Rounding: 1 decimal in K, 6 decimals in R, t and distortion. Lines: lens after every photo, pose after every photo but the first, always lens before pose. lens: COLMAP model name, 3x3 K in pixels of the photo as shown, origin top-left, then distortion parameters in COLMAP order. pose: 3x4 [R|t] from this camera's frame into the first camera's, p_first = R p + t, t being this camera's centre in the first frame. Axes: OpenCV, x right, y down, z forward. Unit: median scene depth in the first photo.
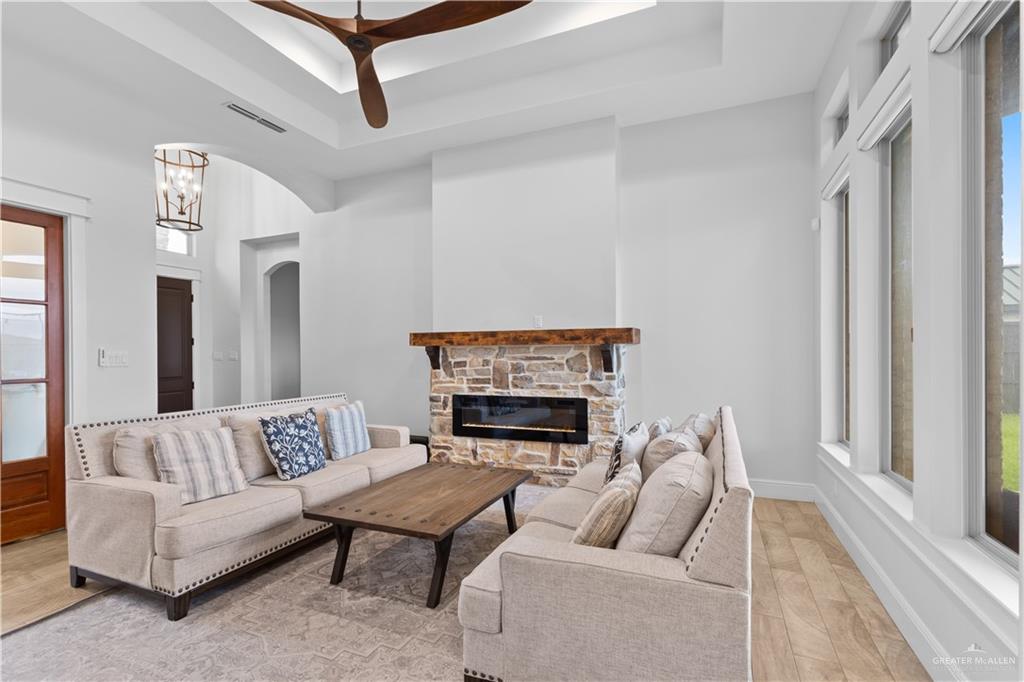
lens RADIAL K [[471.1, 0, 509.3], [0, 471.1, 349.8], [0, 0, 1]] dist [-0.001865, 0.000344]
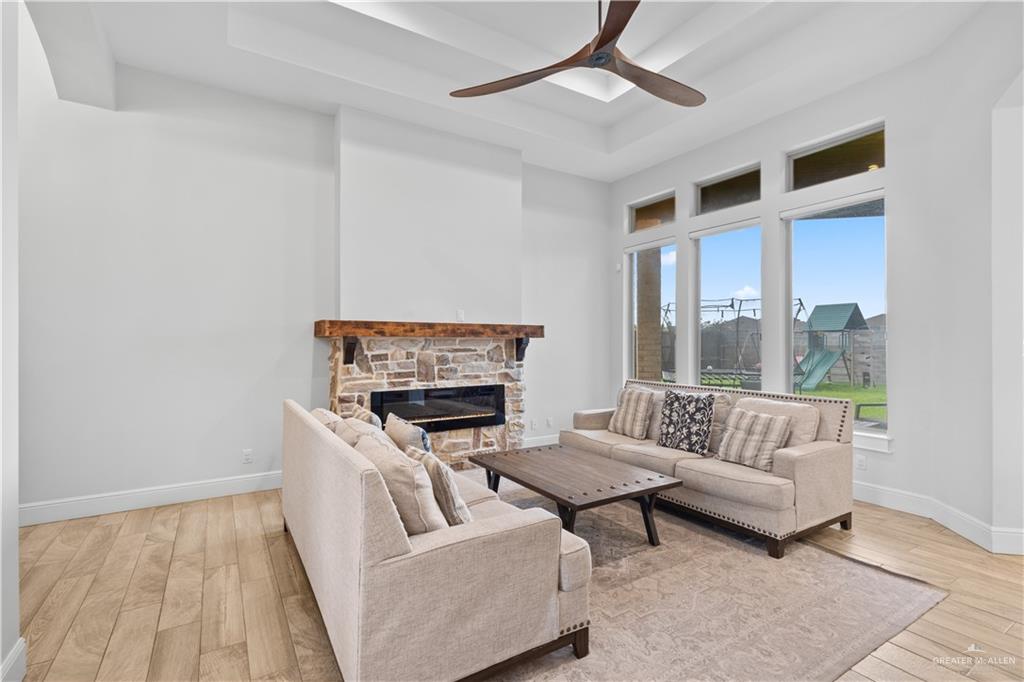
lens RADIAL K [[471.1, 0, 505.2], [0, 471.1, 339.5], [0, 0, 1]] dist [-0.001865, 0.000344]
pose [[0.583583, 0.012943, 0.811950, -0.747866], [-0.007065, 0.999916, -0.010861, 0.004853], [-0.812023, 0.000602, 0.583625, 0.306779]]
